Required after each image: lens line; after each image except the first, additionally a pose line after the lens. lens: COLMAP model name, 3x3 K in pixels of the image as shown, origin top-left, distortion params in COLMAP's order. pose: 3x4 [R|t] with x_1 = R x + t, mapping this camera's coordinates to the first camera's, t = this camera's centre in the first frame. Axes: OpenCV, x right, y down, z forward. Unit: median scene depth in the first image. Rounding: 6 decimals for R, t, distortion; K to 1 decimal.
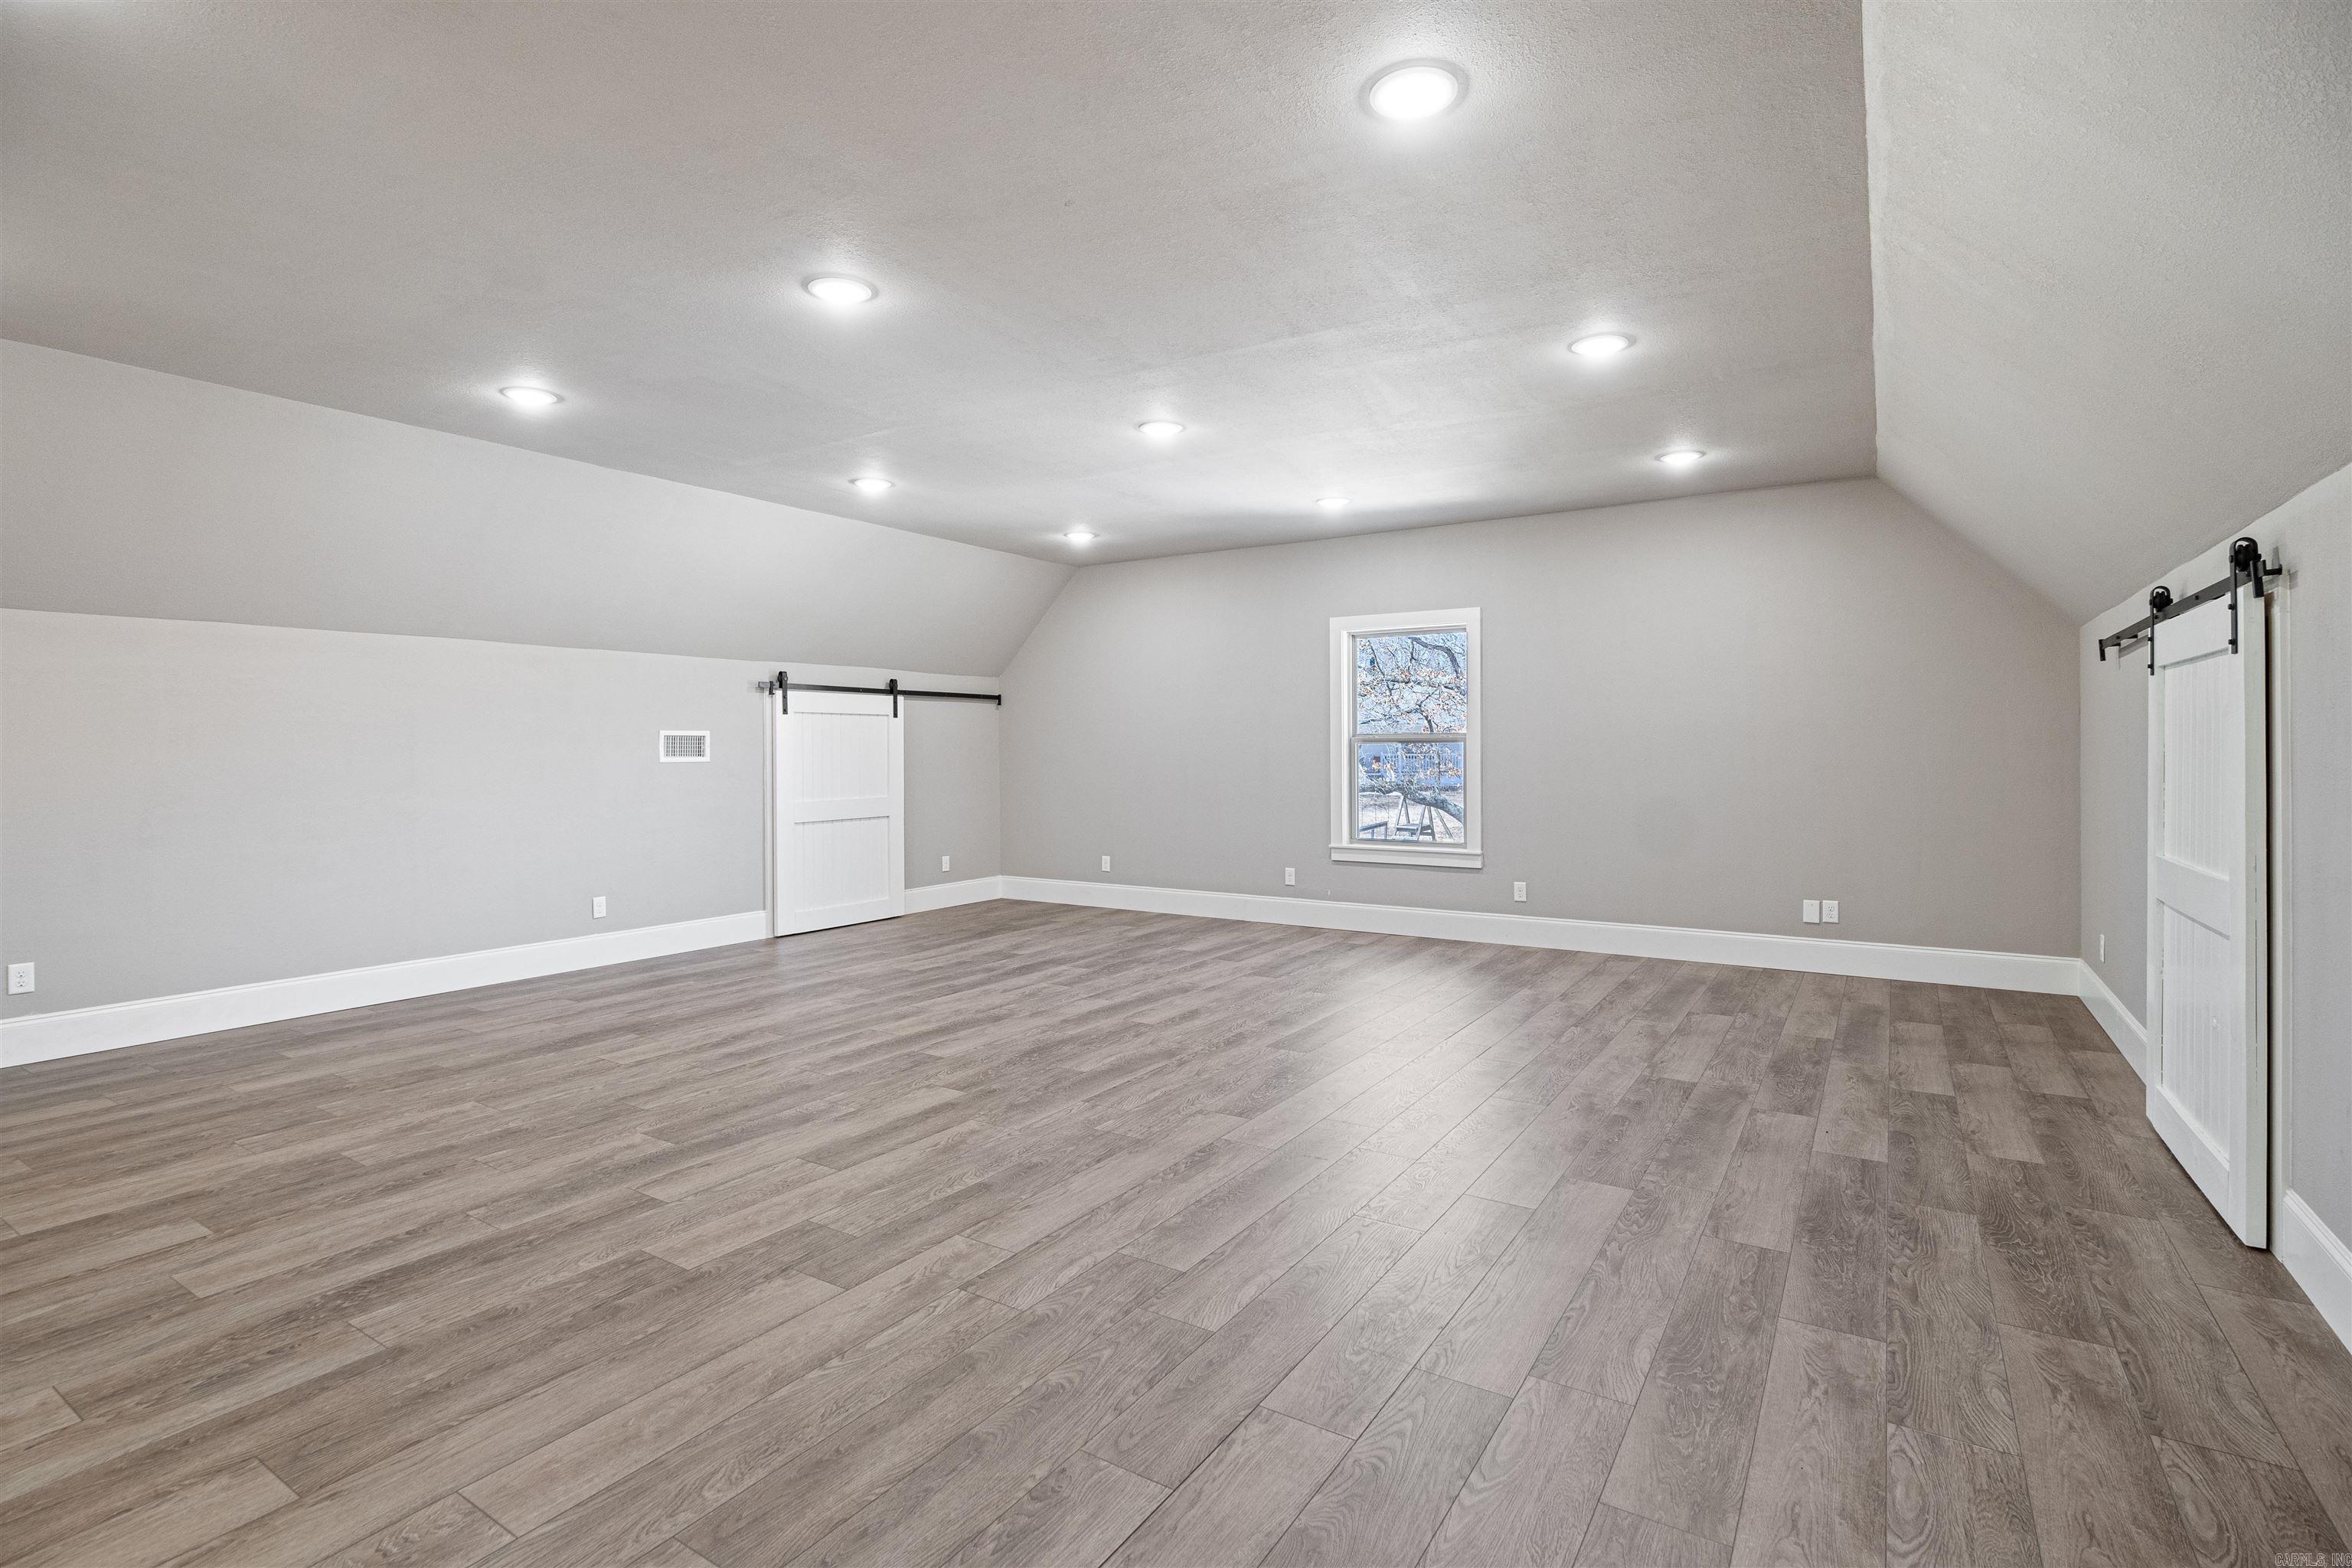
lens RADIAL K [[1105.0, 0, 1179.0], [0, 1105.0, 749.0], [0, 0, 1]] dist [-0.025516, 0.001551]
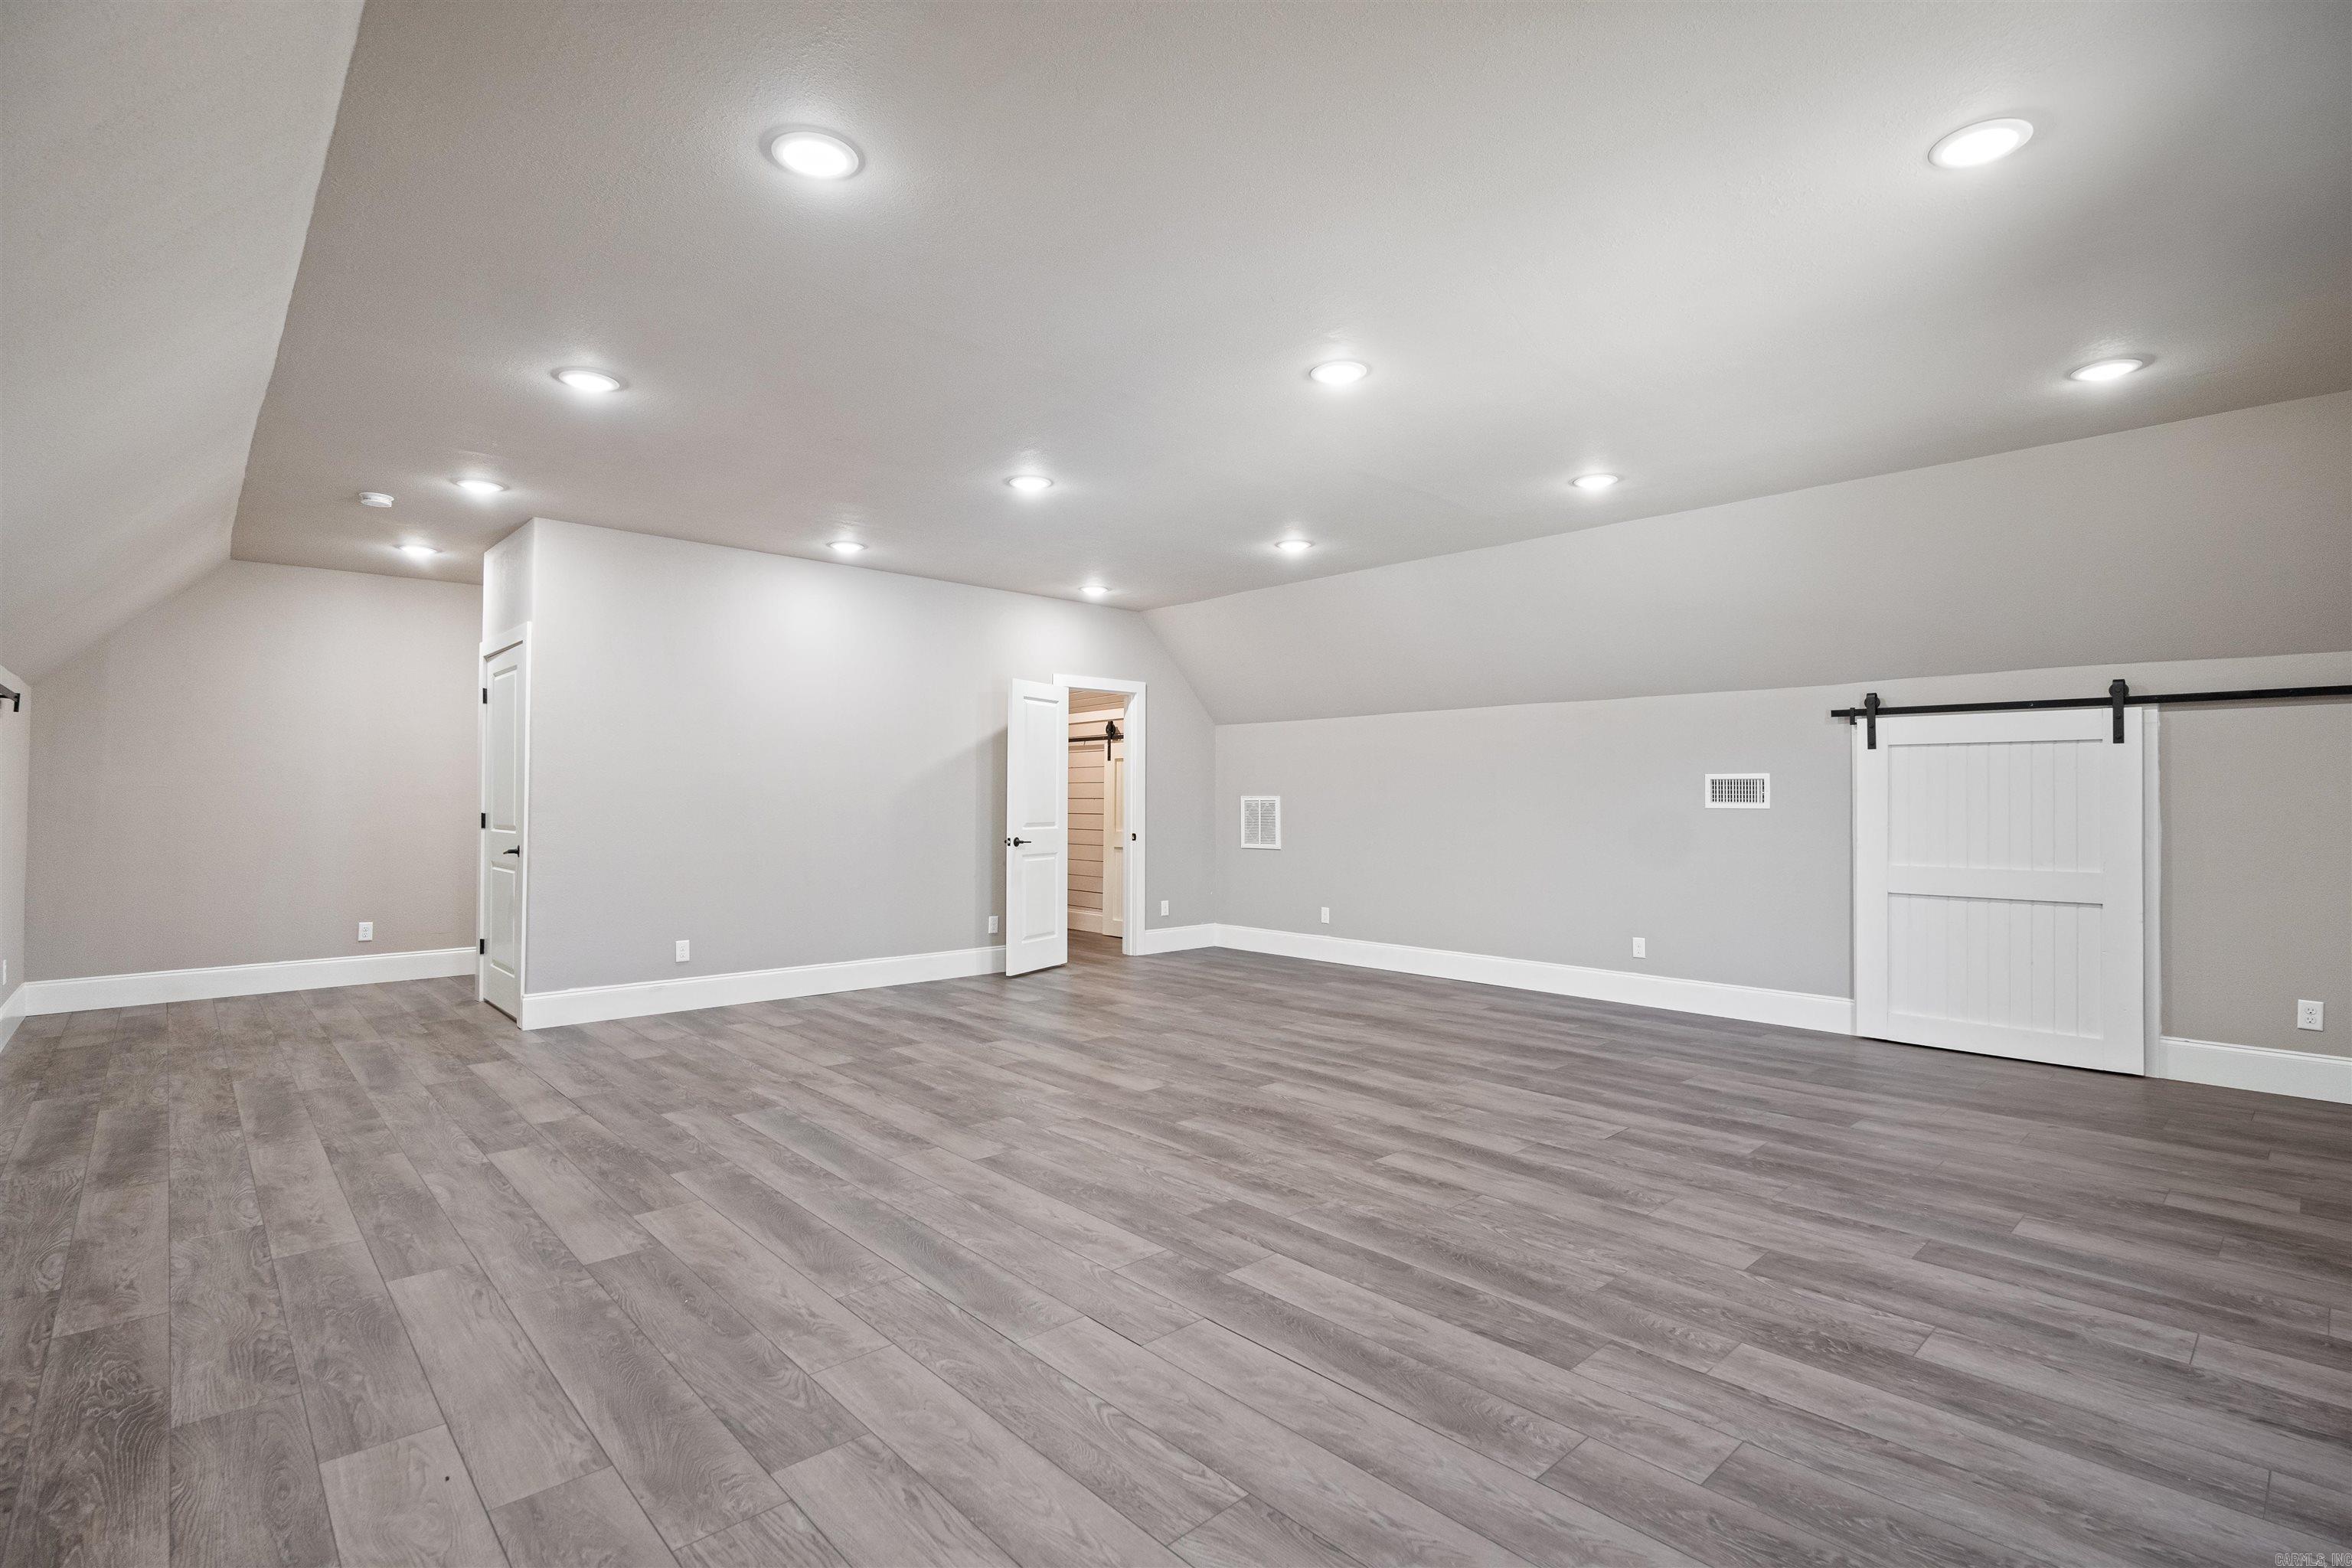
lens RADIAL K [[1105.0, 0, 1179.0], [0, 1105.0, 749.0], [0, 0, 1]] dist [-0.025516, 0.001551]
pose [[-0.245117, -0.043009, -0.968539, 1.111468], [-0.002319, 0.999039, -0.043777, 0.006968], [0.969491, -0.008484, -0.244981, 1.587229]]
